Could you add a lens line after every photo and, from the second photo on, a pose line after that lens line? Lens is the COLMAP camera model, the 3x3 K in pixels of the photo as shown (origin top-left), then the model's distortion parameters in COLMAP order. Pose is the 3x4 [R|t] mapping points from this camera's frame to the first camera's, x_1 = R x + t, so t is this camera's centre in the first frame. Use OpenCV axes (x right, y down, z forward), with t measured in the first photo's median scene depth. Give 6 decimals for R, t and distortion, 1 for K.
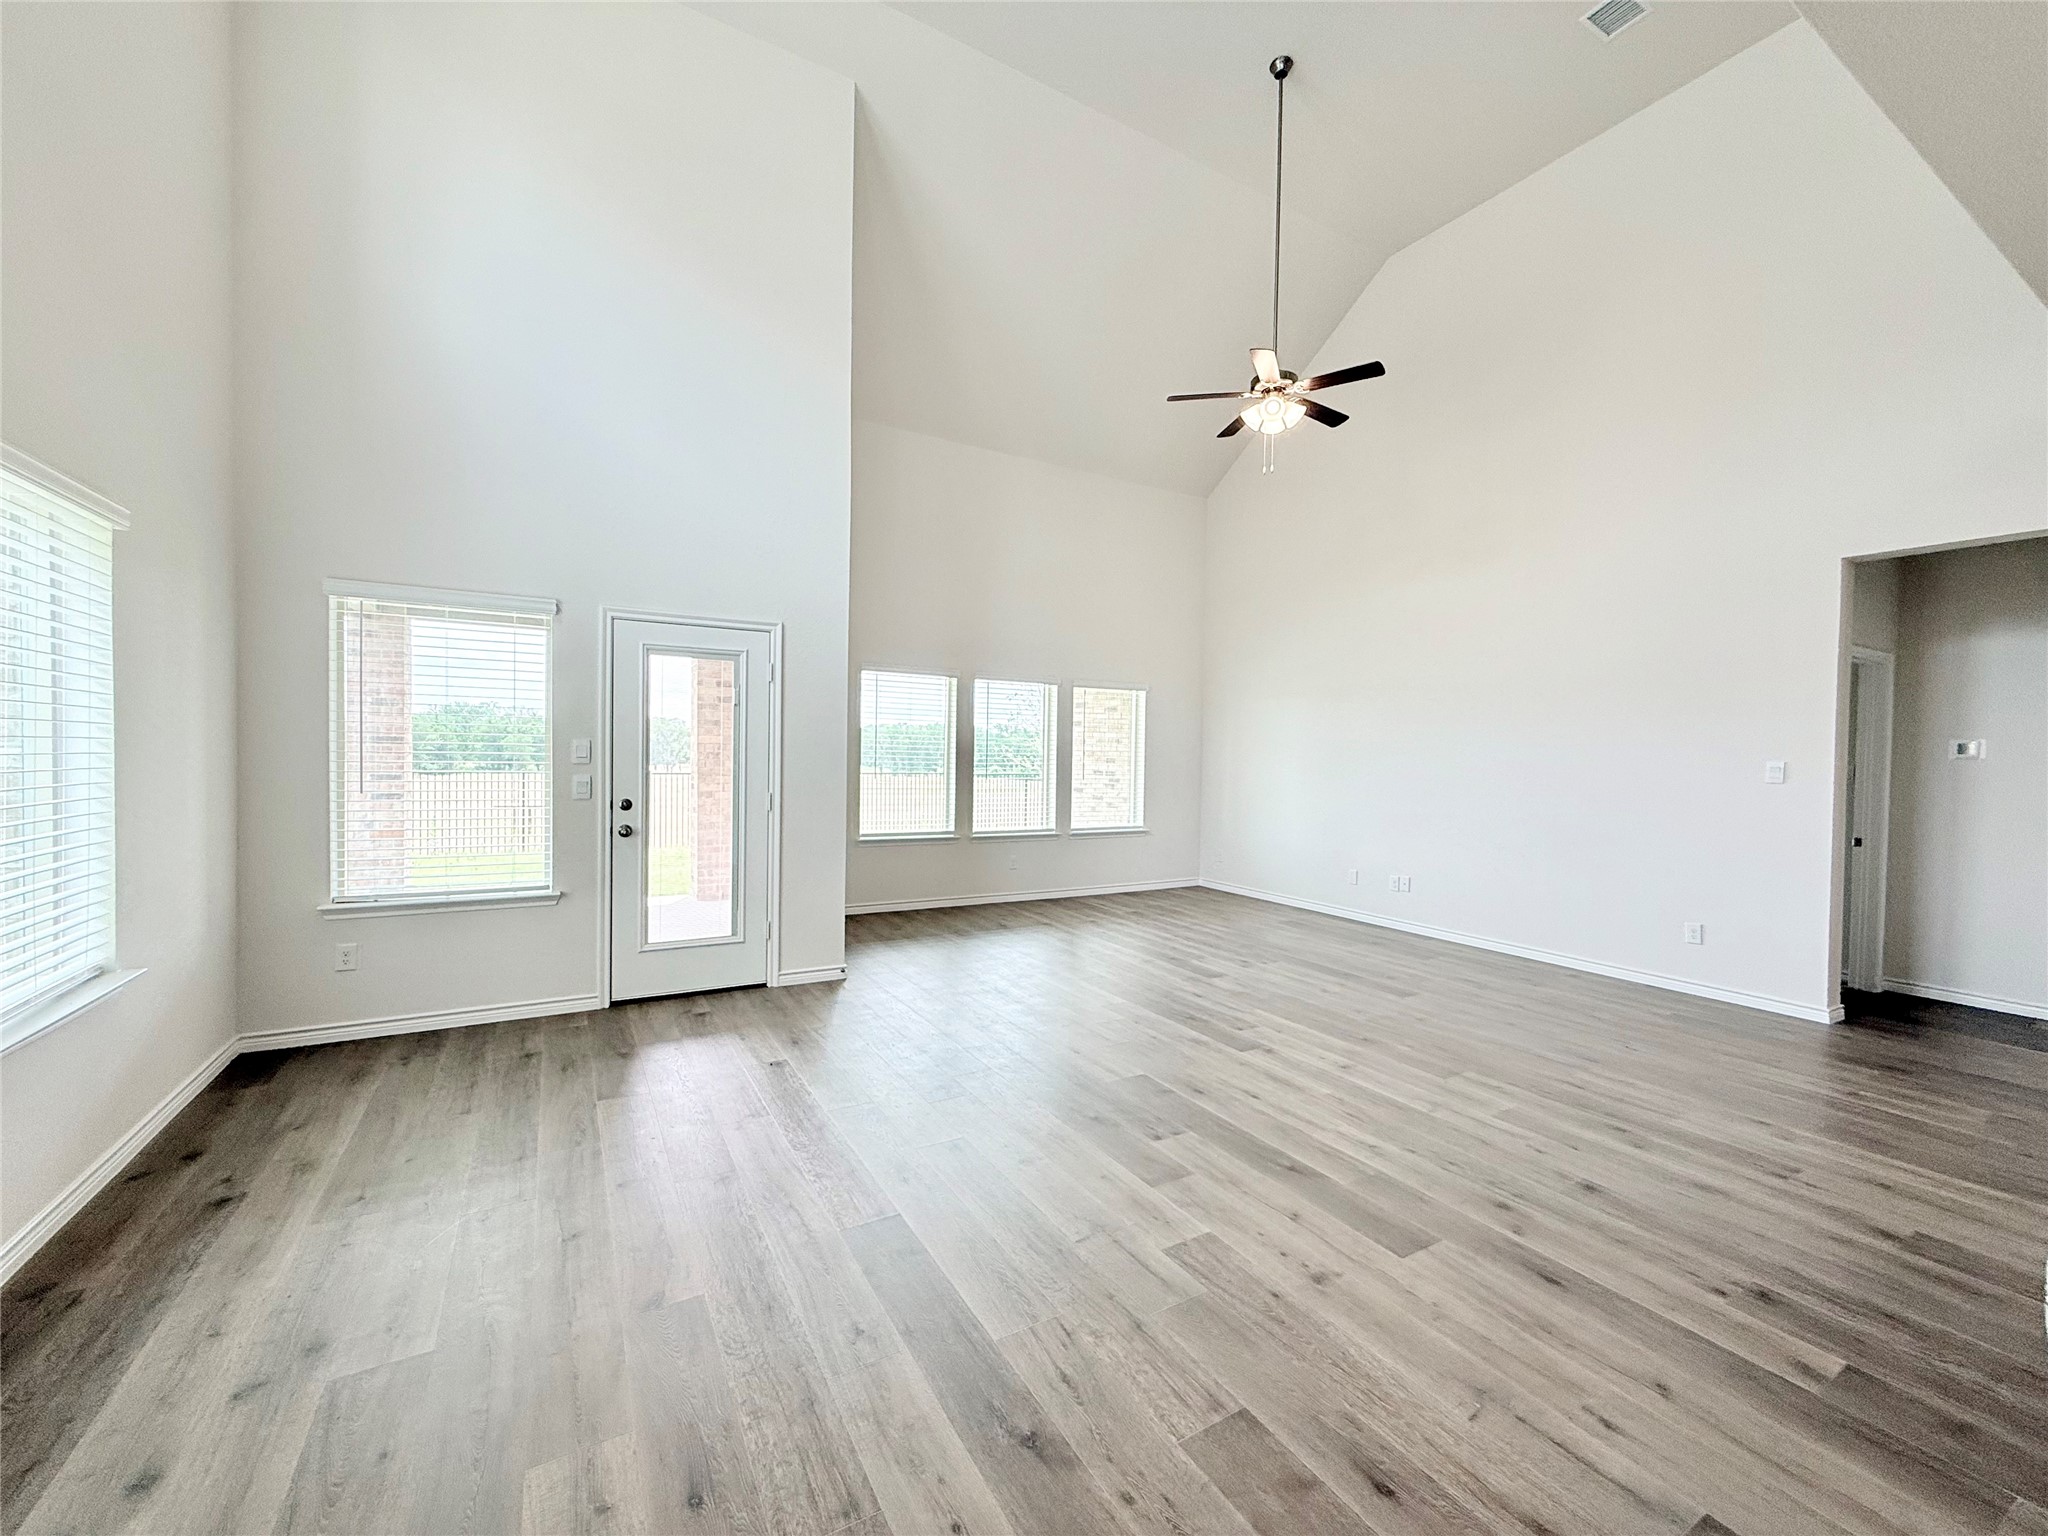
lens RADIAL K [[814.6, 0, 1027.9], [0, 814.6, 756.1], [0, 0, 1]] dist [0.000096, -0.000240]
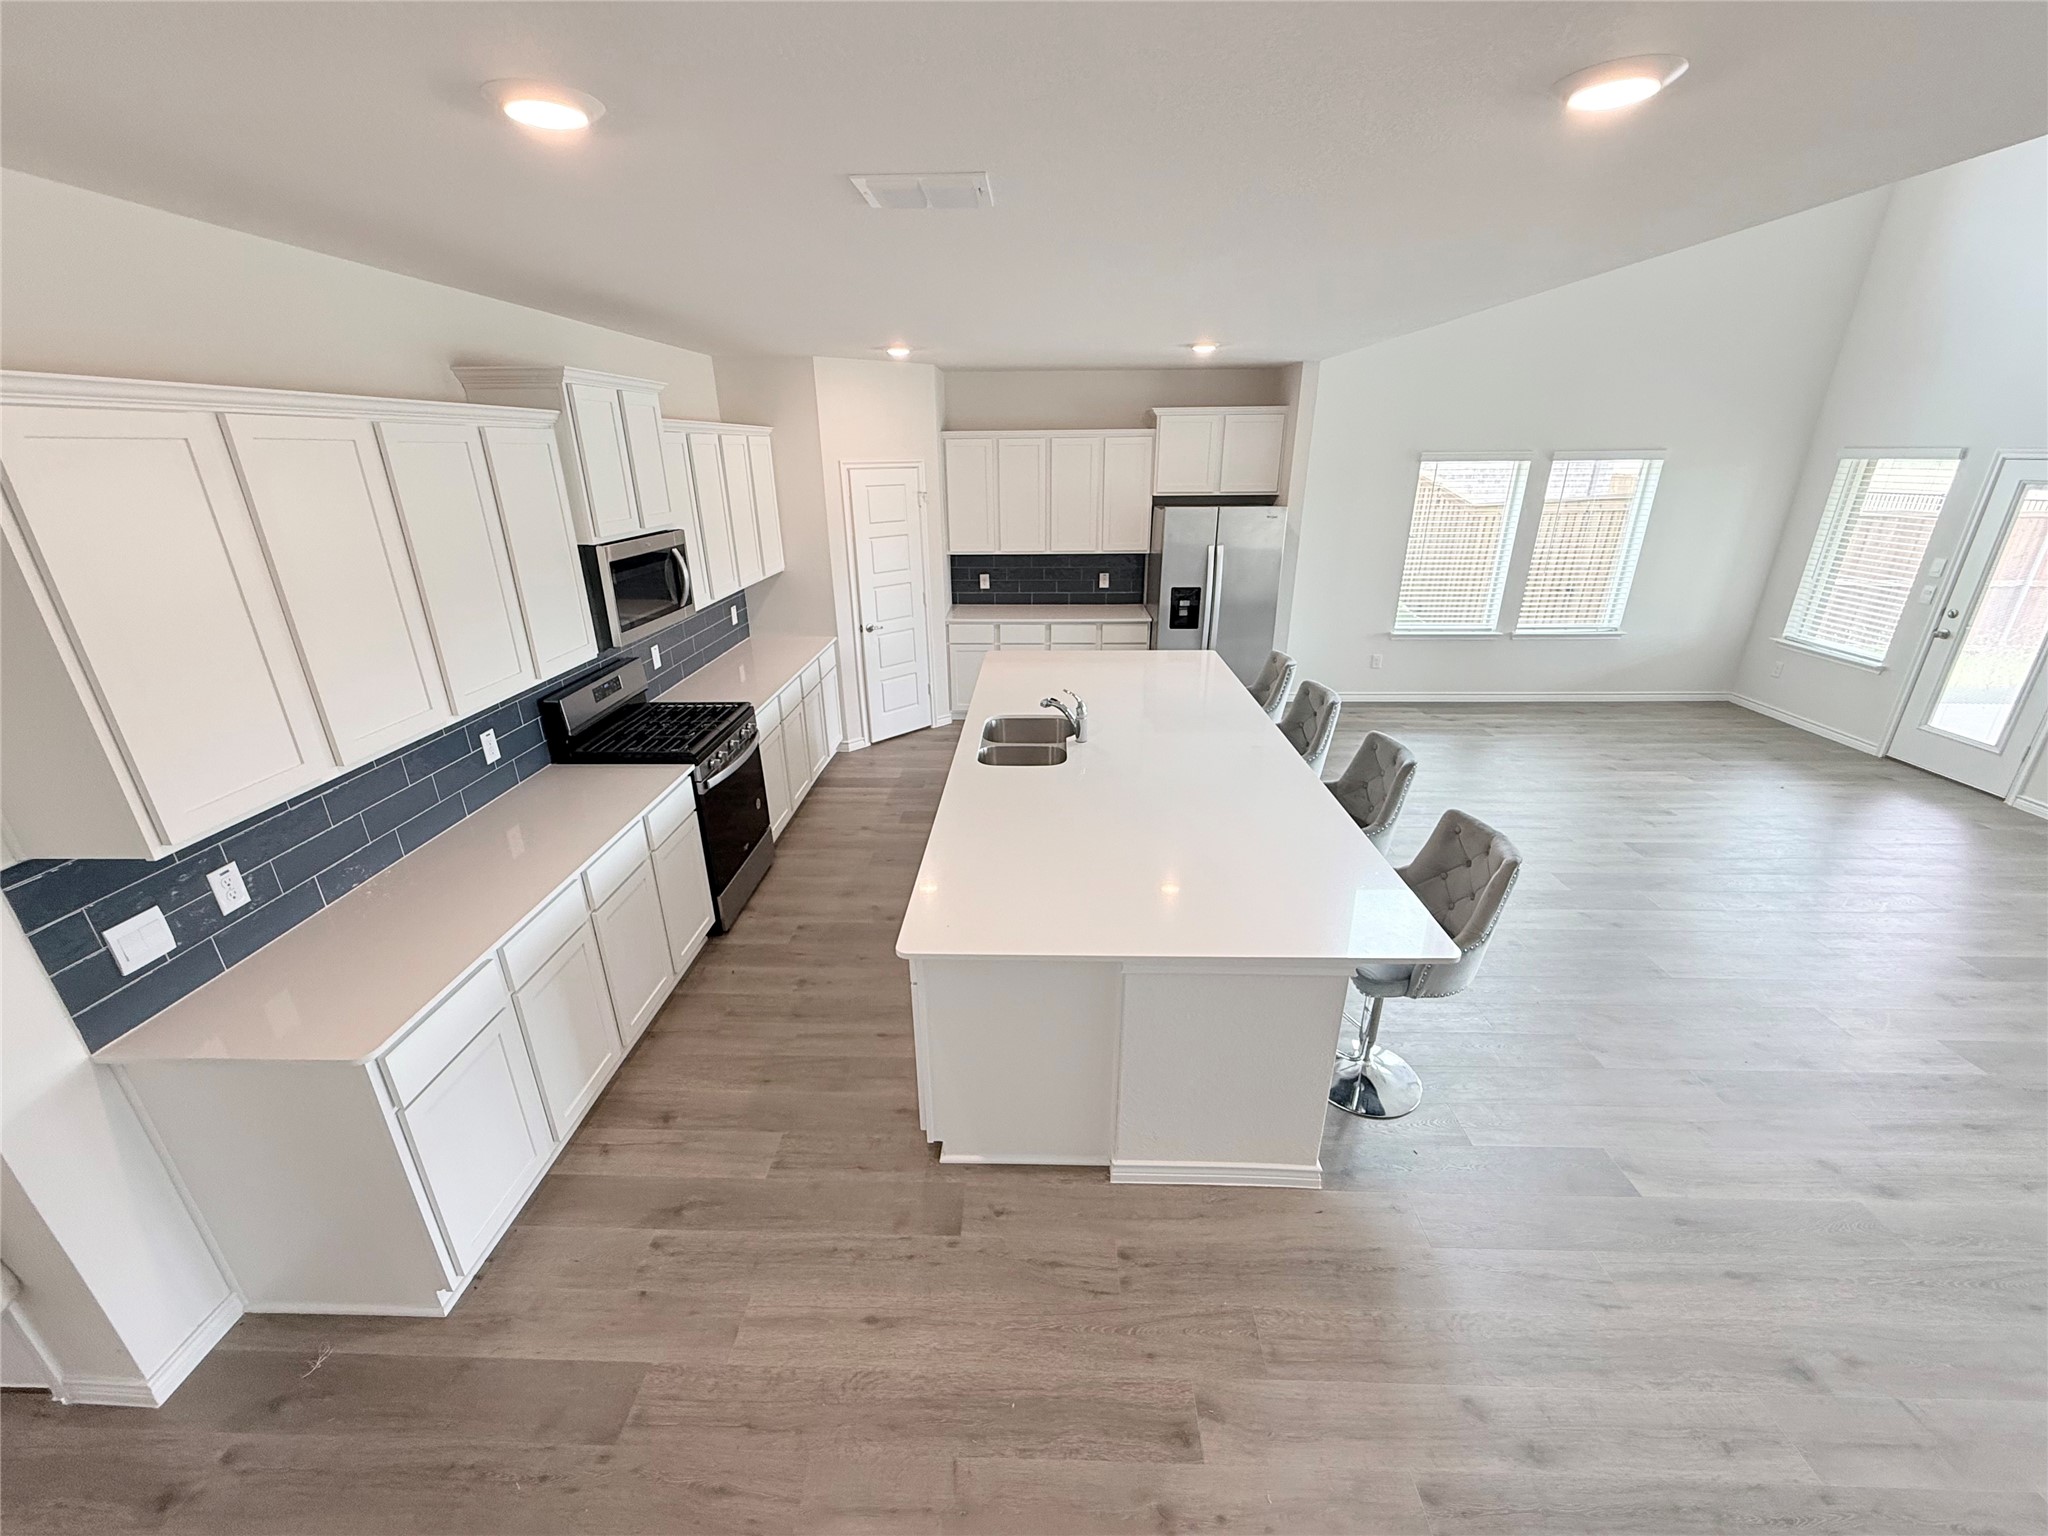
lens RADIAL K [[814.6, 0, 1018.1], [0, 814.6, 769.4], [0, 0, 1]] dist [0.000096, -0.000240]
pose [[-0.529008, 0.299301, -0.794084, 1.886583], [-0.000711, 0.935582, 0.353108, -0.223950], [0.848616, 0.187362, -0.494718, 0.596534]]
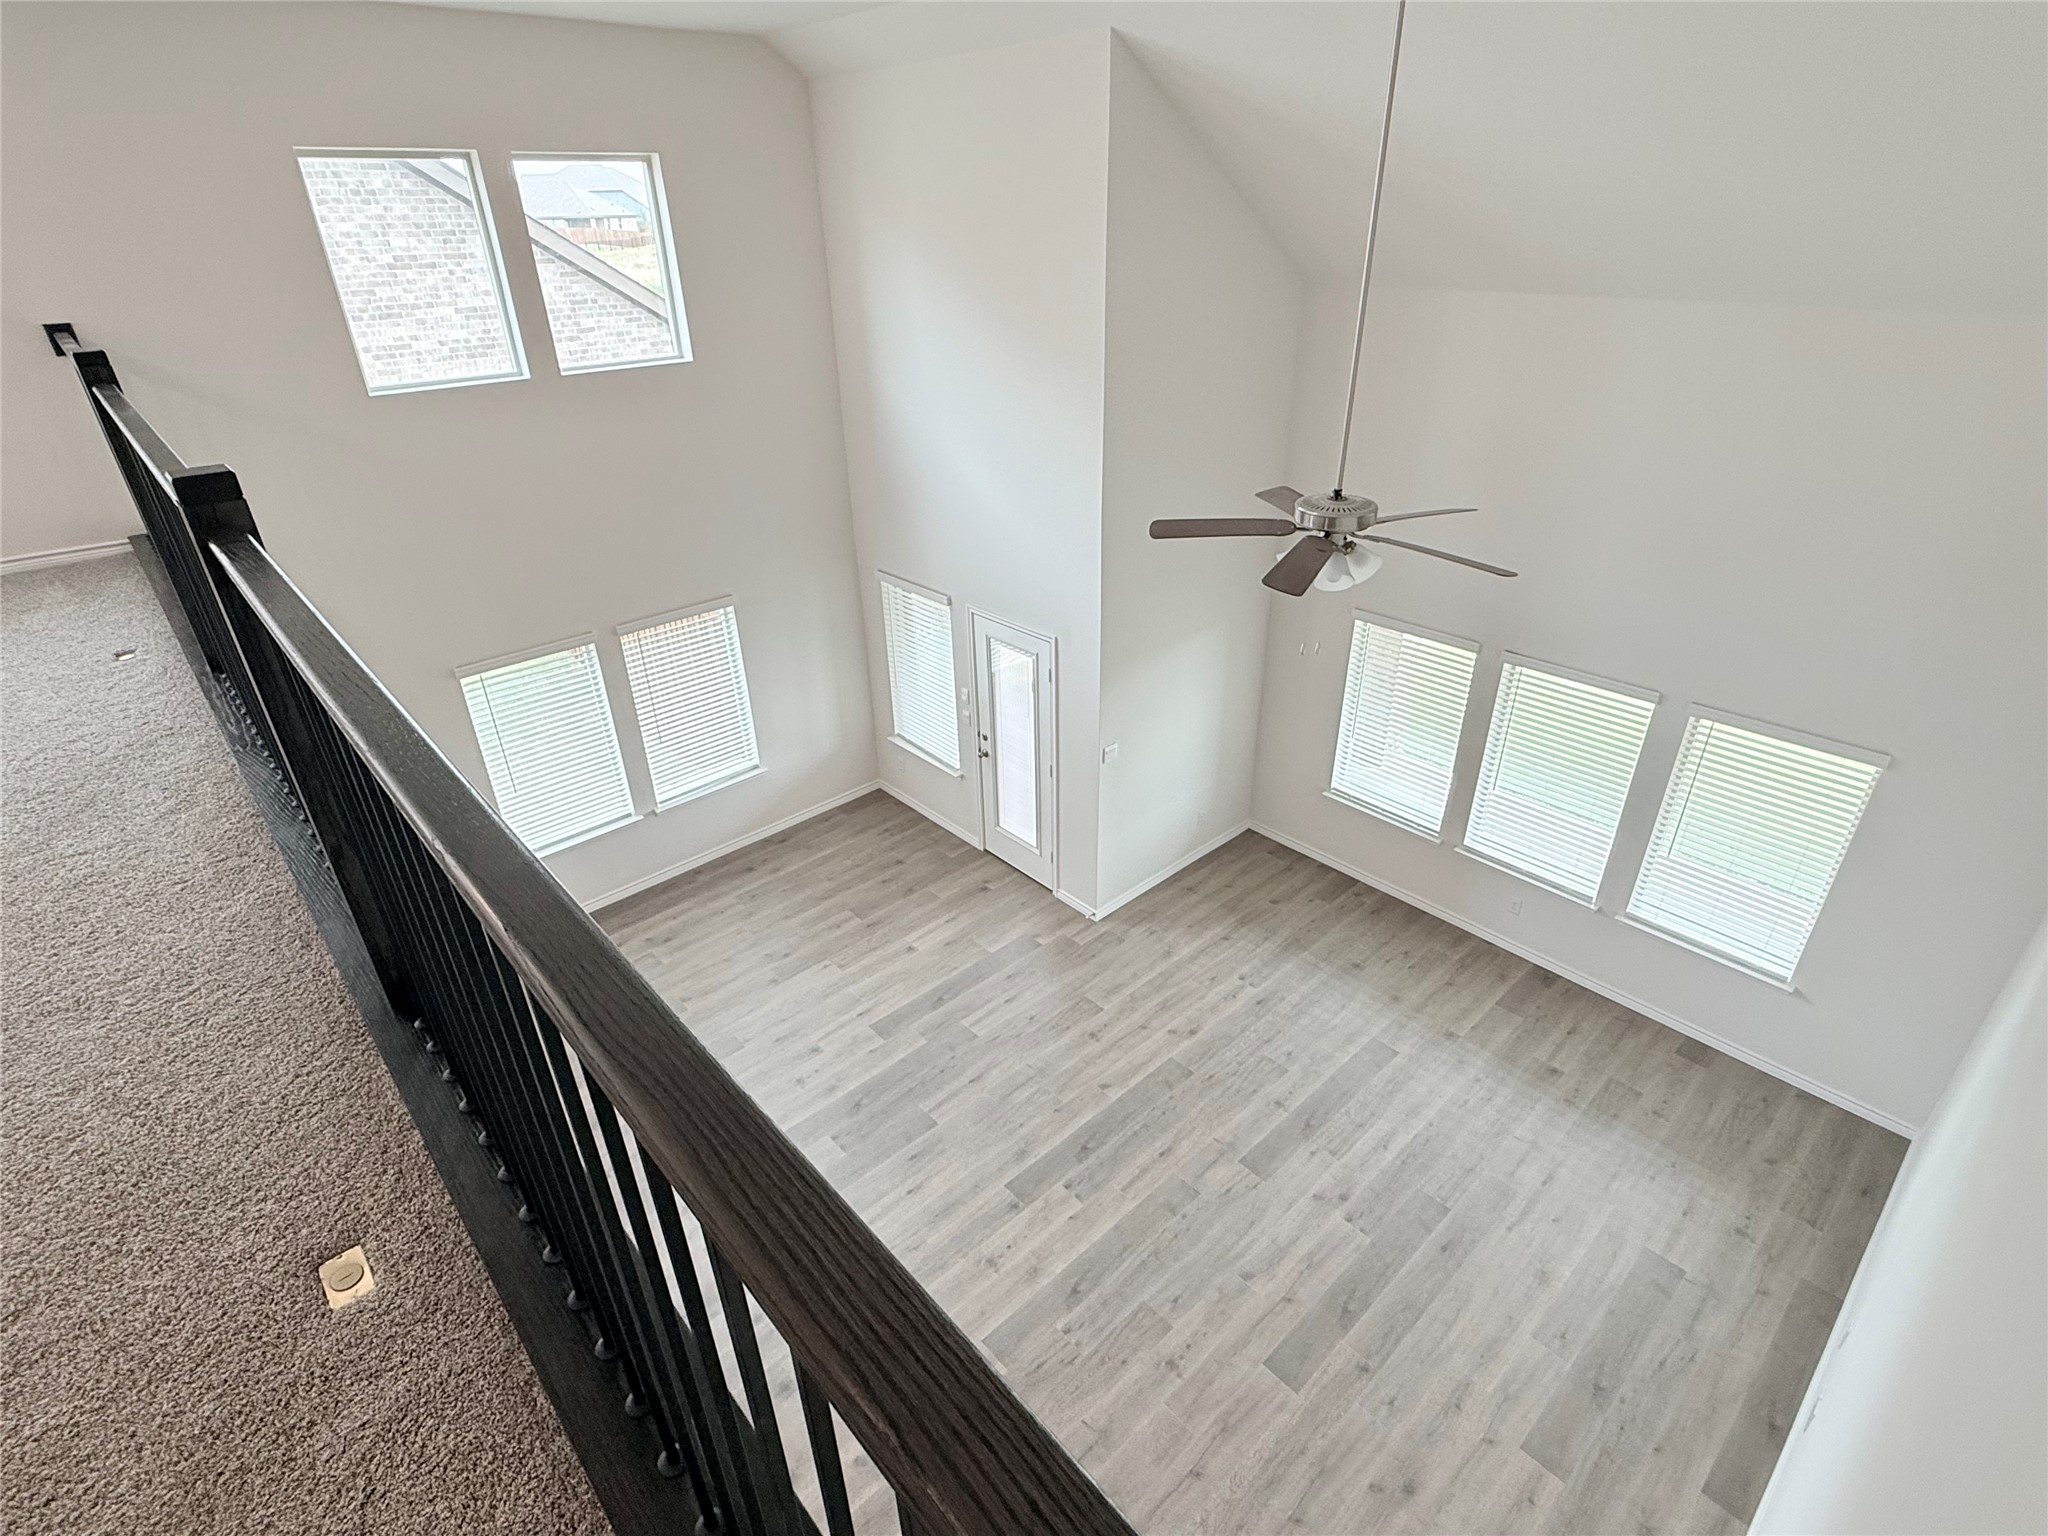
lens RADIAL K [[1005.8, 0, 1020.0], [0, 1005.8, 766.7], [0, 0, 1]] dist [-0.000649, -0.000086]
pose [[0.209057, 0.455038, -0.865584, 1.491151], [0.023159, 0.882591, 0.469571, -1.002639], [0.977629, -0.118213, 0.173973, 1.027120]]
